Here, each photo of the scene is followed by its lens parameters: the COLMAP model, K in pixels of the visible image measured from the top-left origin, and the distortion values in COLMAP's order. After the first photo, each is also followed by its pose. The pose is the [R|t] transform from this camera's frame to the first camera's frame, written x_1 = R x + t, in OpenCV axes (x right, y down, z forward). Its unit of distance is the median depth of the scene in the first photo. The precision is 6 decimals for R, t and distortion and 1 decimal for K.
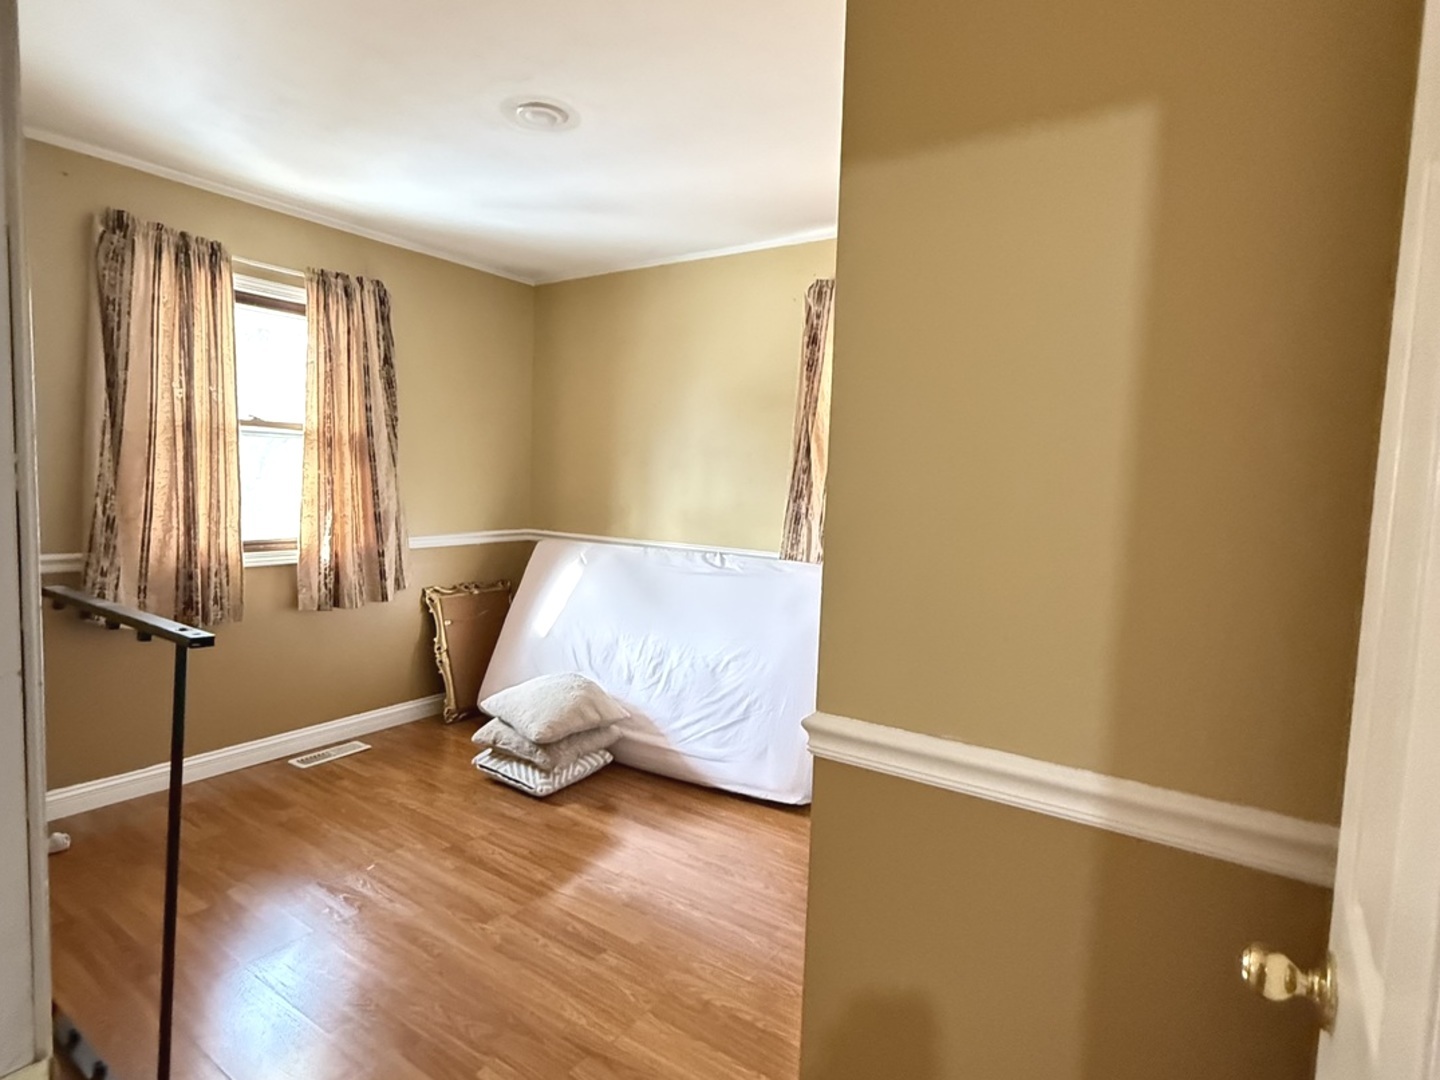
lens RADIAL K [[770.3, 0, 717.2], [0, 770.3, 535.2], [0, 0, 1]] dist [0.000875, -0.003066]
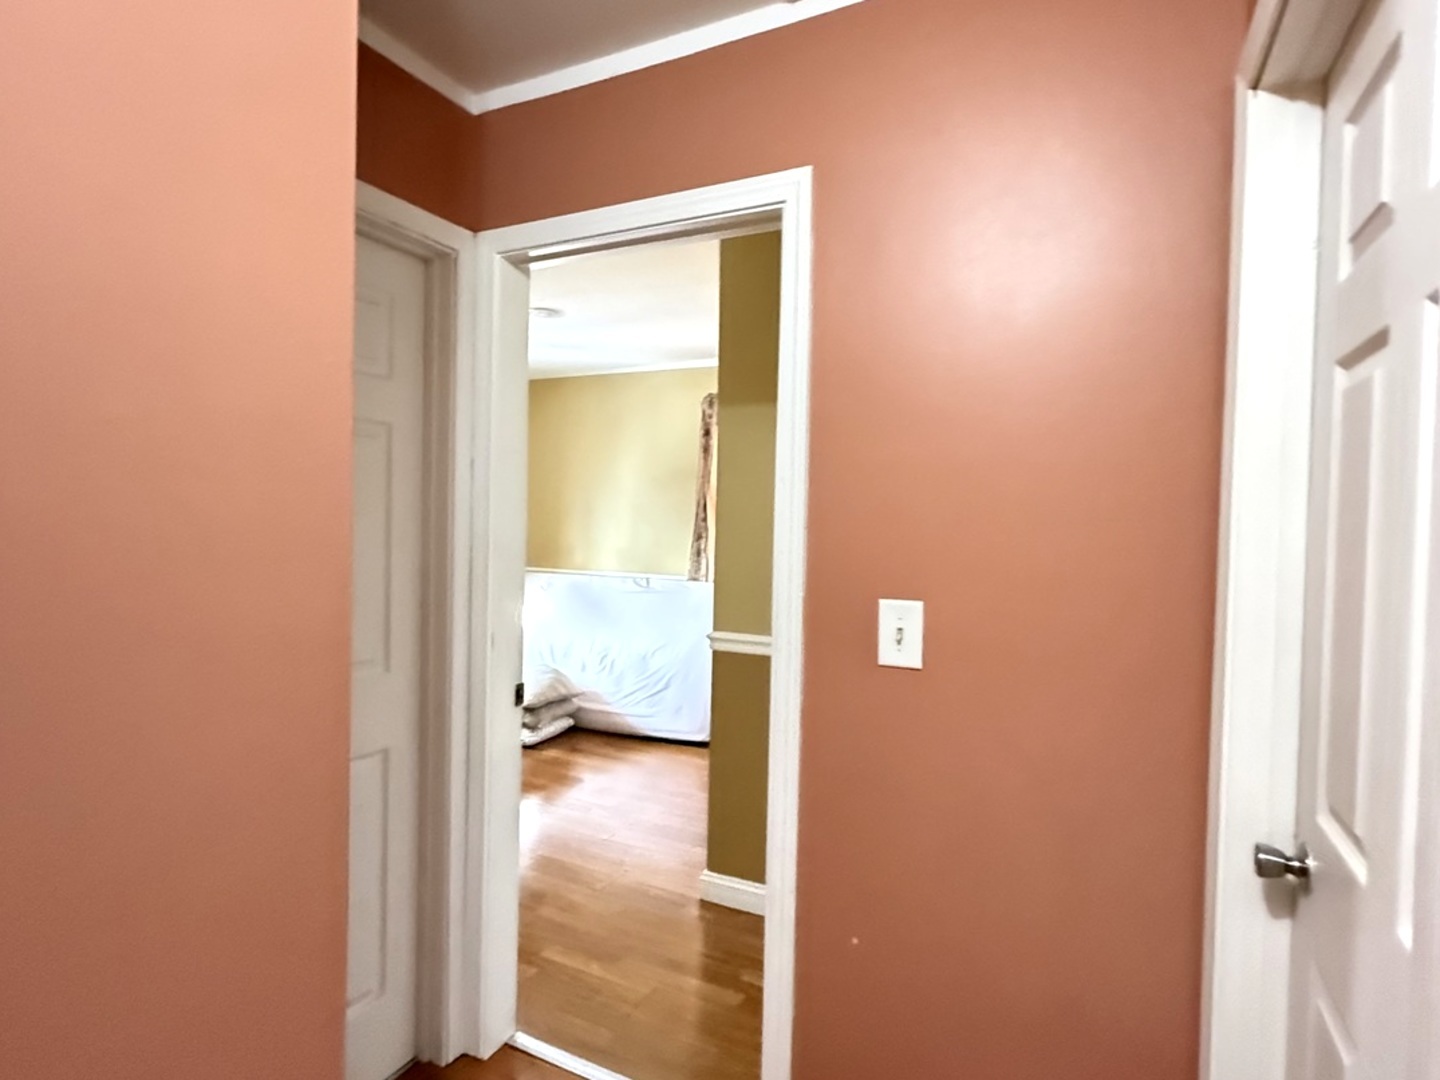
lens RADIAL K [[770.3, 0, 719.5], [0, 770.3, 540.7], [0, 0, 1]] dist [0.000875, -0.003066]
pose [[0.990366, -0.014898, 0.137672, -0.059897], [0.020544, 0.999001, -0.039676, 0.014756], [-0.136944, 0.042123, 0.989683, -0.471005]]
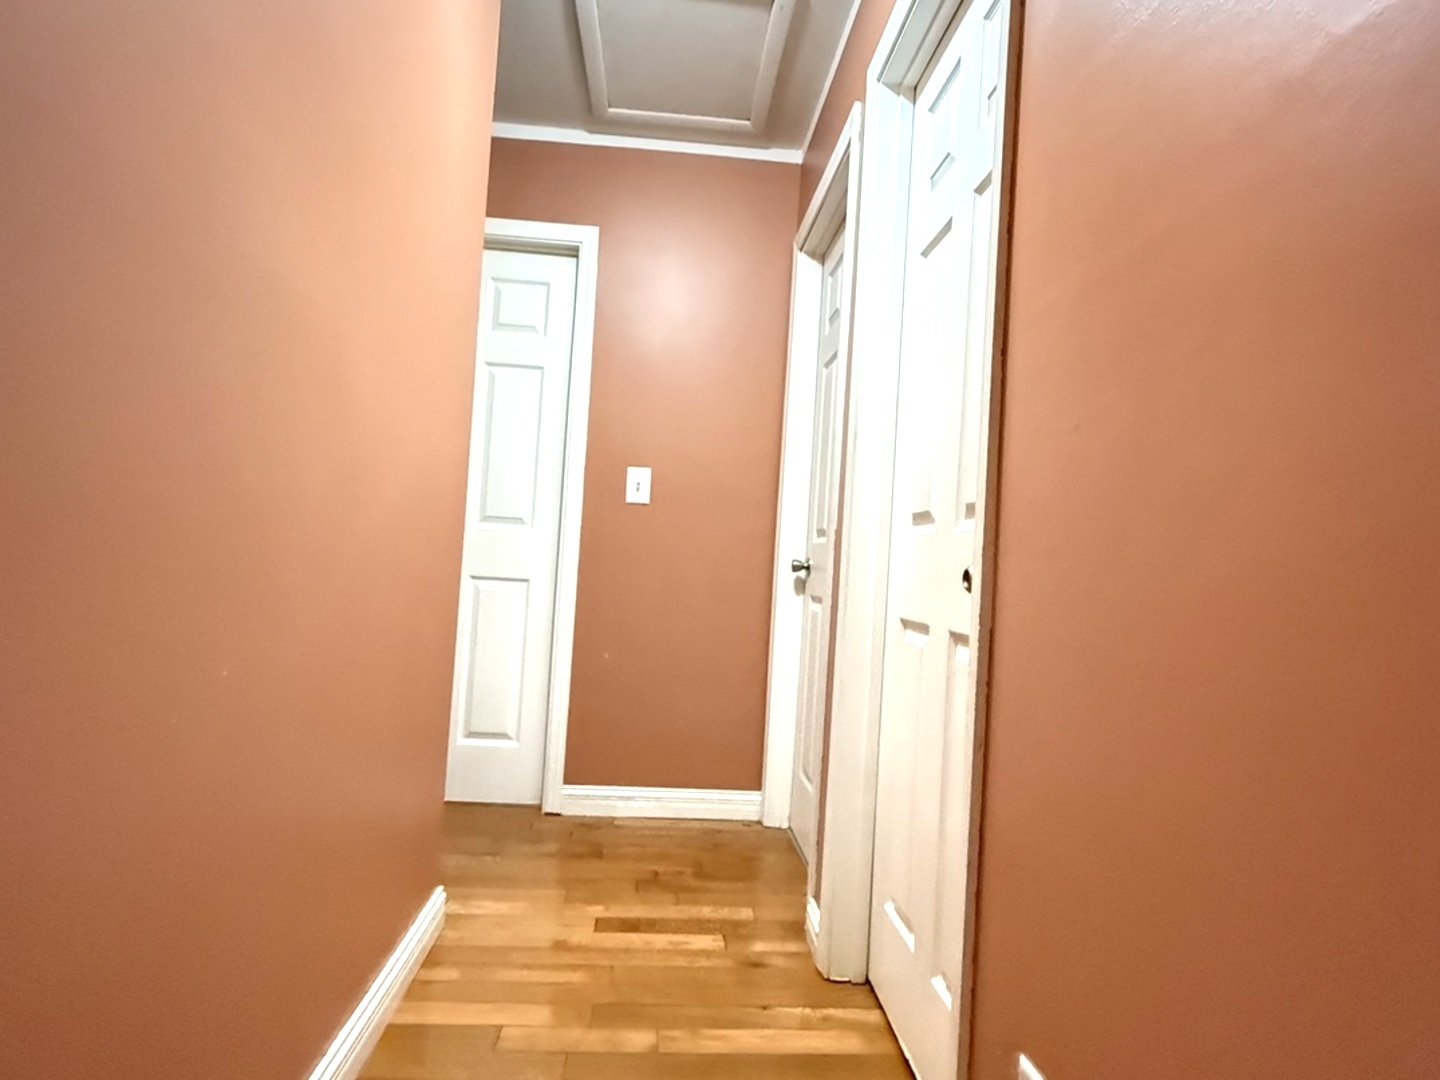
lens RADIAL K [[770.3, 0, 722.8], [0, 770.3, 538.6], [0, 0, 1]] dist [0.000875, -0.003066]
pose [[0.782210, 0.030735, 0.622256, -0.866890], [0.007385, 0.998255, -0.058589, 0.428589], [-0.622971, 0.050424, 0.780618, -1.266704]]
